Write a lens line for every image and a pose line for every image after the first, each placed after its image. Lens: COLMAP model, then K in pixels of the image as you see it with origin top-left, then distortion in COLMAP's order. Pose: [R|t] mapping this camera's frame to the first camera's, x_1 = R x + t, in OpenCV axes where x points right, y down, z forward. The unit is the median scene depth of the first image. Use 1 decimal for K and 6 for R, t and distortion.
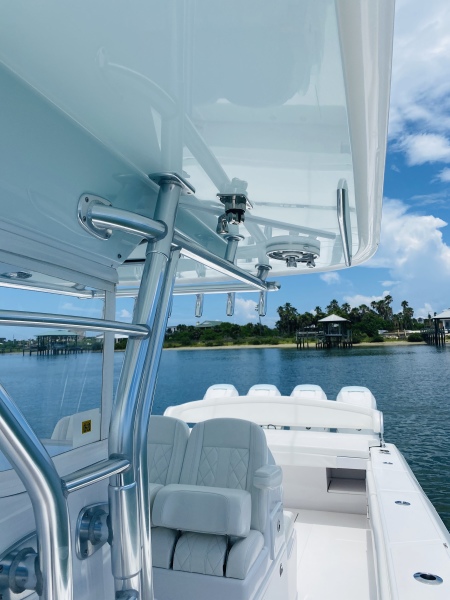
lens RADIAL K [[443.4, 0, 225.8], [0, 443.4, 299.8], [0, 0, 1]] dist [0.020120, -0.040628]
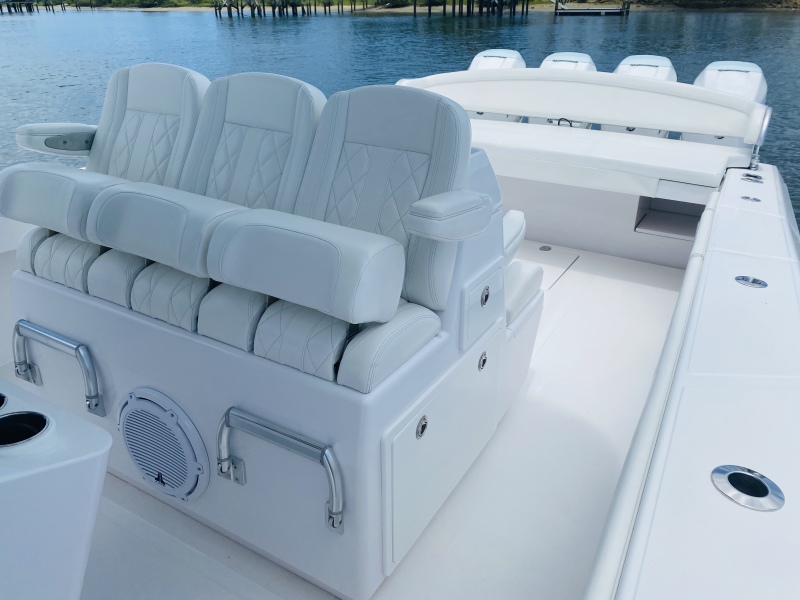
lens RADIAL K [[591.2, 0, 393.1], [0, 591.2, 295.7], [0, 0, 1]] dist [0.020120, -0.040628]
pose [[0.972829, 0.124543, -0.195175, 0.074308], [0.000392, 0.842108, 0.539309, 0.058784], [0.231525, -0.524732, 0.819178, 0.189077]]
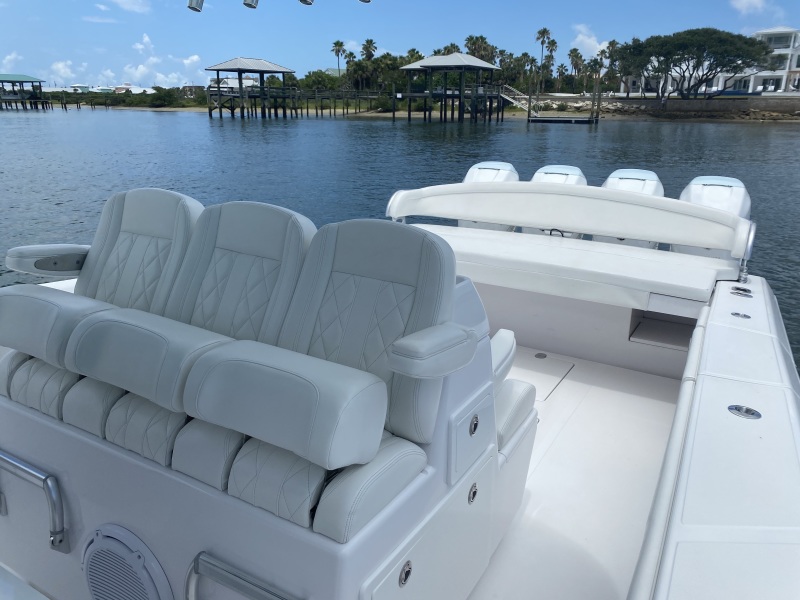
lens RADIAL K [[591.2, 0, 400.1], [0, 591.2, 299.6], [0, 0, 1]] dist [0.020120, -0.040628]
pose [[0.973846, 0.105392, -0.201285, 0.078884], [-0.014613, 0.913128, 0.407411, 0.043041], [0.226737, -0.393814, 0.890786, 0.204479]]
